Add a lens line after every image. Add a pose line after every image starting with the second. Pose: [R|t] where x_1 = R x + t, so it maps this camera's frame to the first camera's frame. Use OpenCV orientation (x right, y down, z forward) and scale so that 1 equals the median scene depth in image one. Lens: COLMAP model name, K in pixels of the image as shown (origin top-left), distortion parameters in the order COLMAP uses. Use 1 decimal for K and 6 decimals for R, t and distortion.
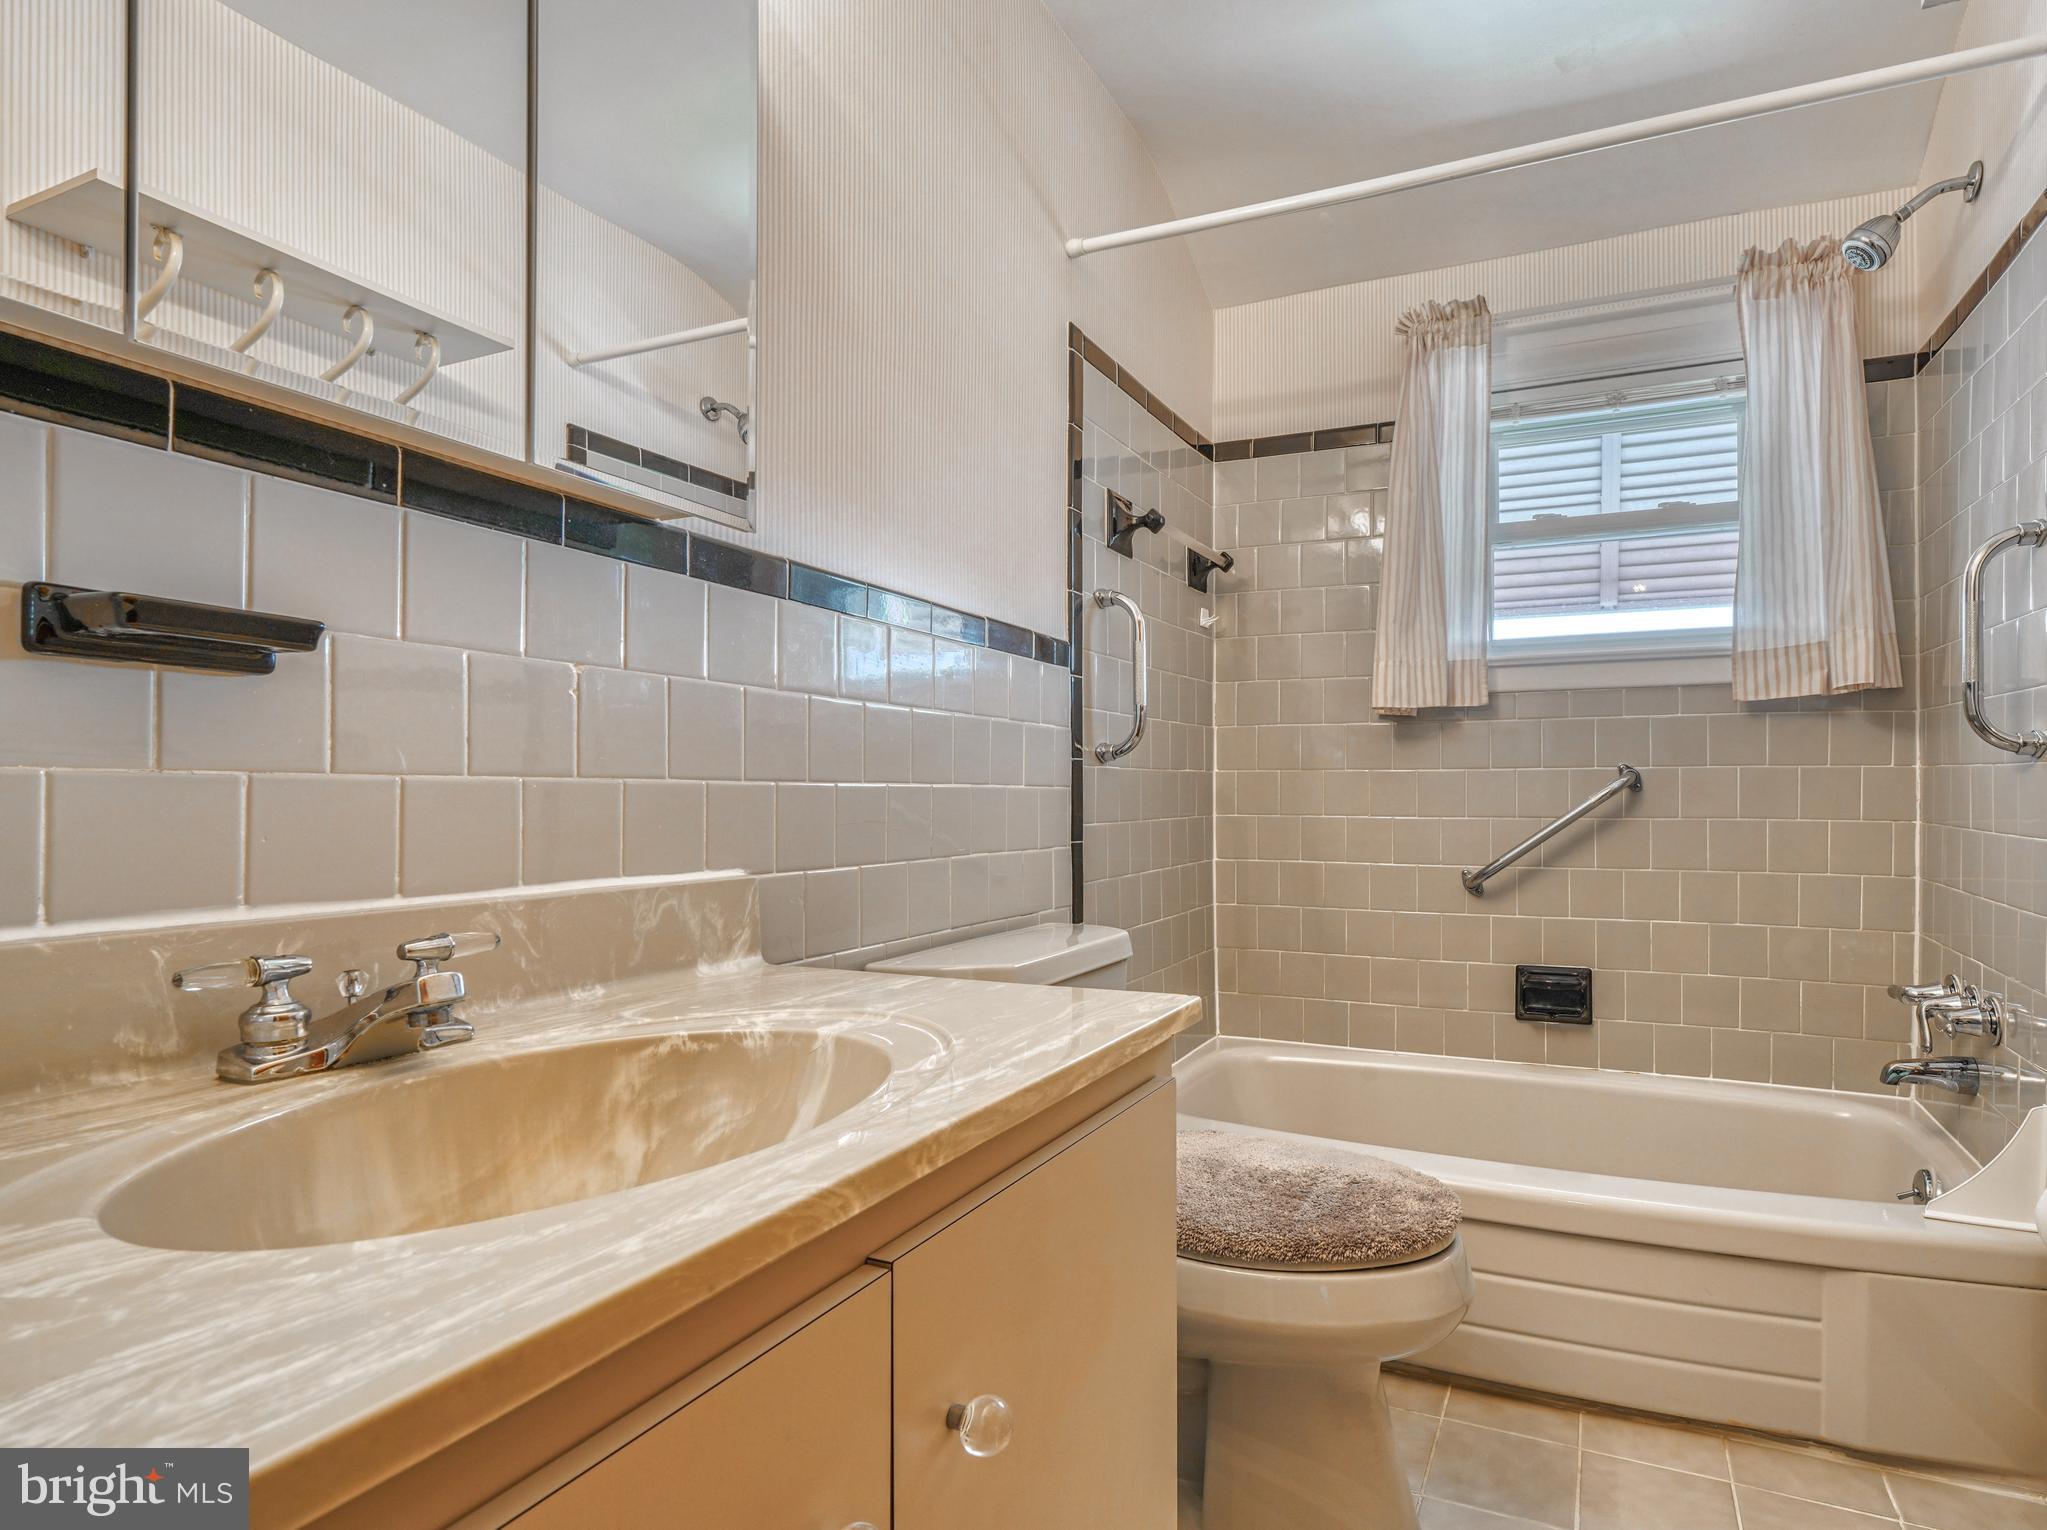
lens RADIAL K [[1263.9, 0, 1023.5], [0, 1263.9, 765.0], [0, 0, 1]] dist [-0.026466, 0.033928]
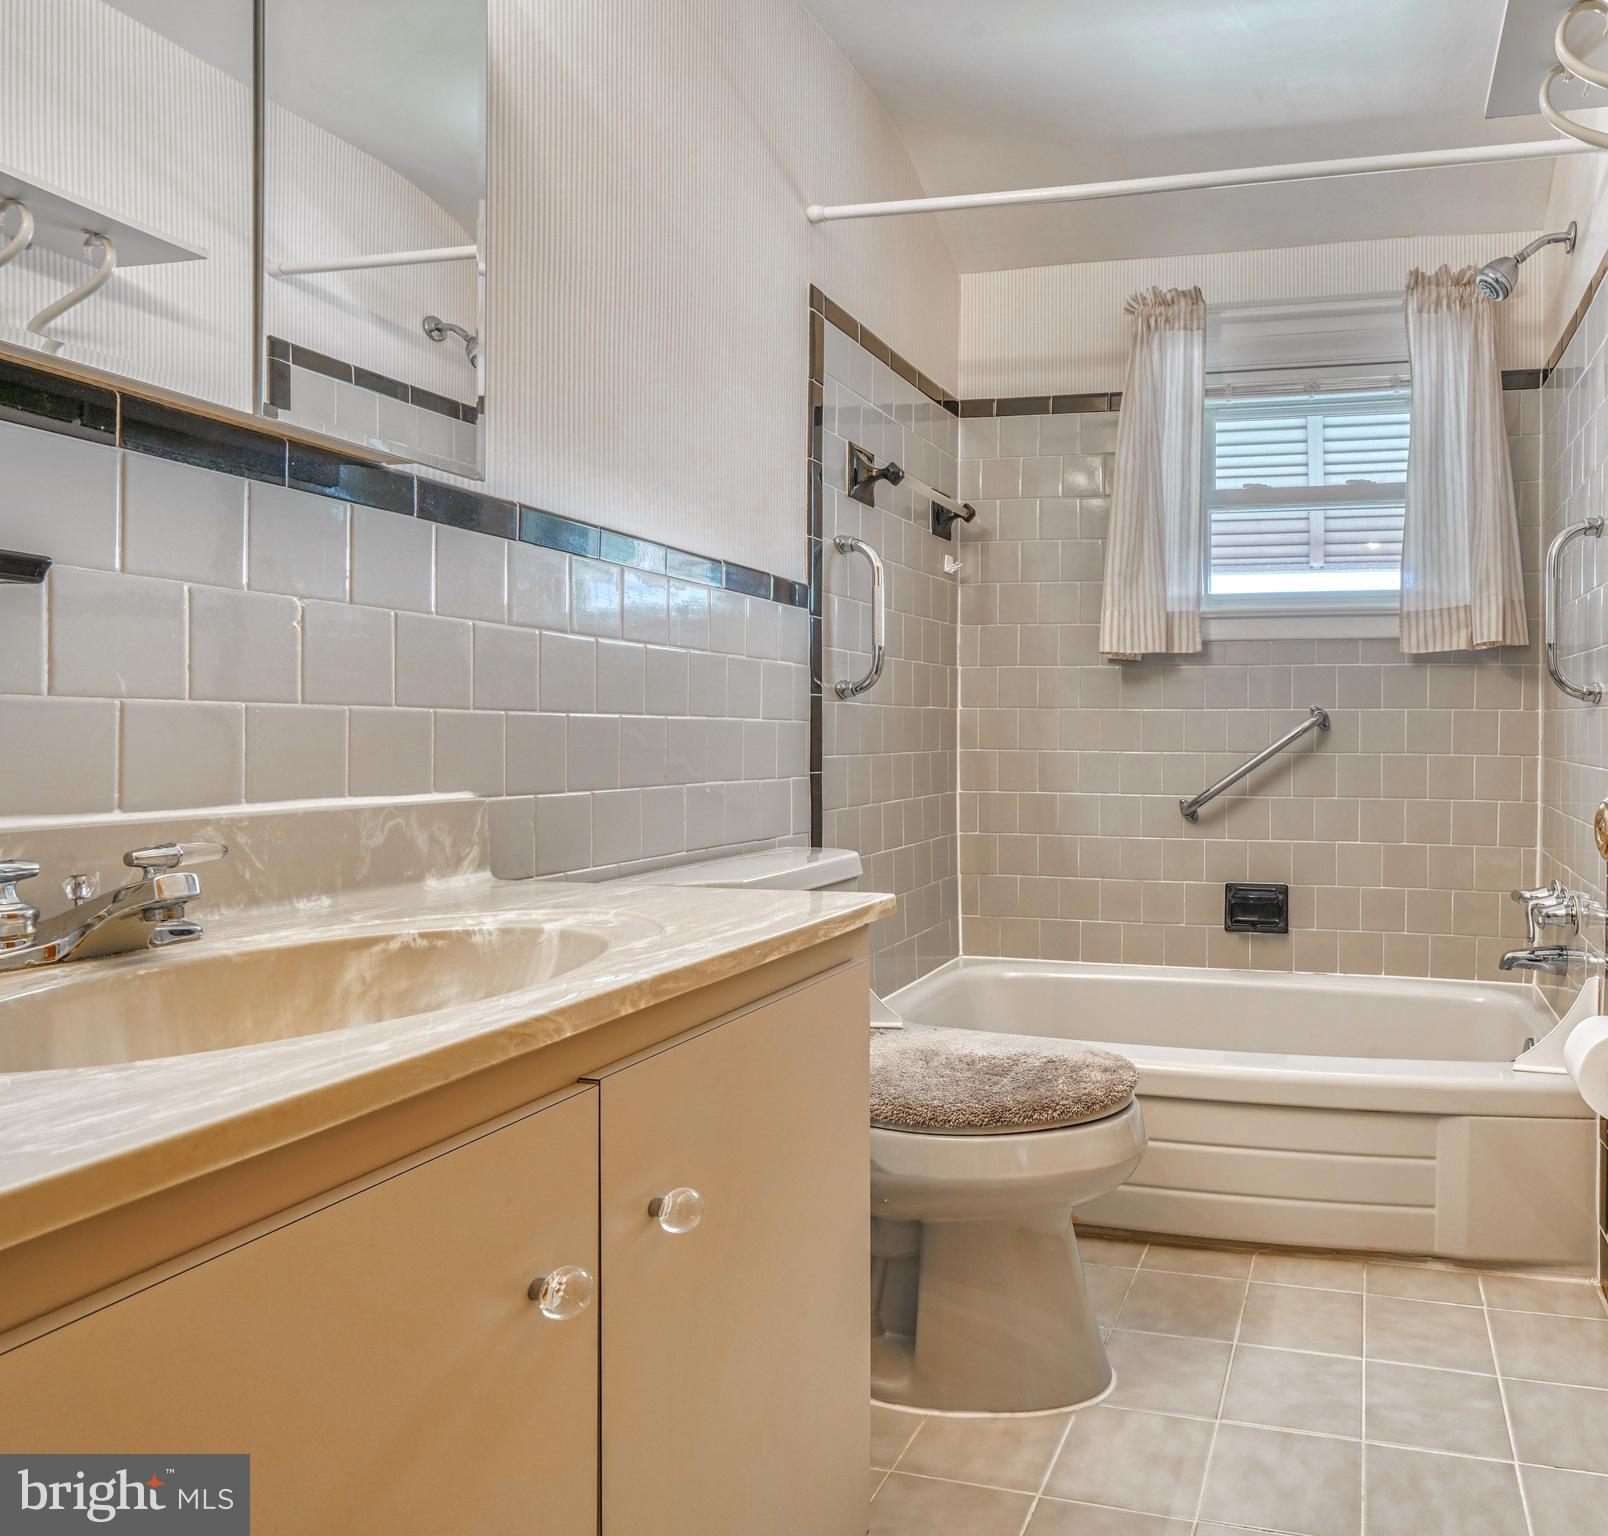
lens RADIAL K [[848.3, 0, 918.8], [0, 848.3, 714.0], [0, 0, 1]] dist [-0.010210, 0.006766]
pose [[0.964667, 0.005506, 0.263414, -0.067607], [-0.011598, 0.999700, 0.021581, -0.005278], [-0.263216, -0.023873, 0.964441, 0.308477]]
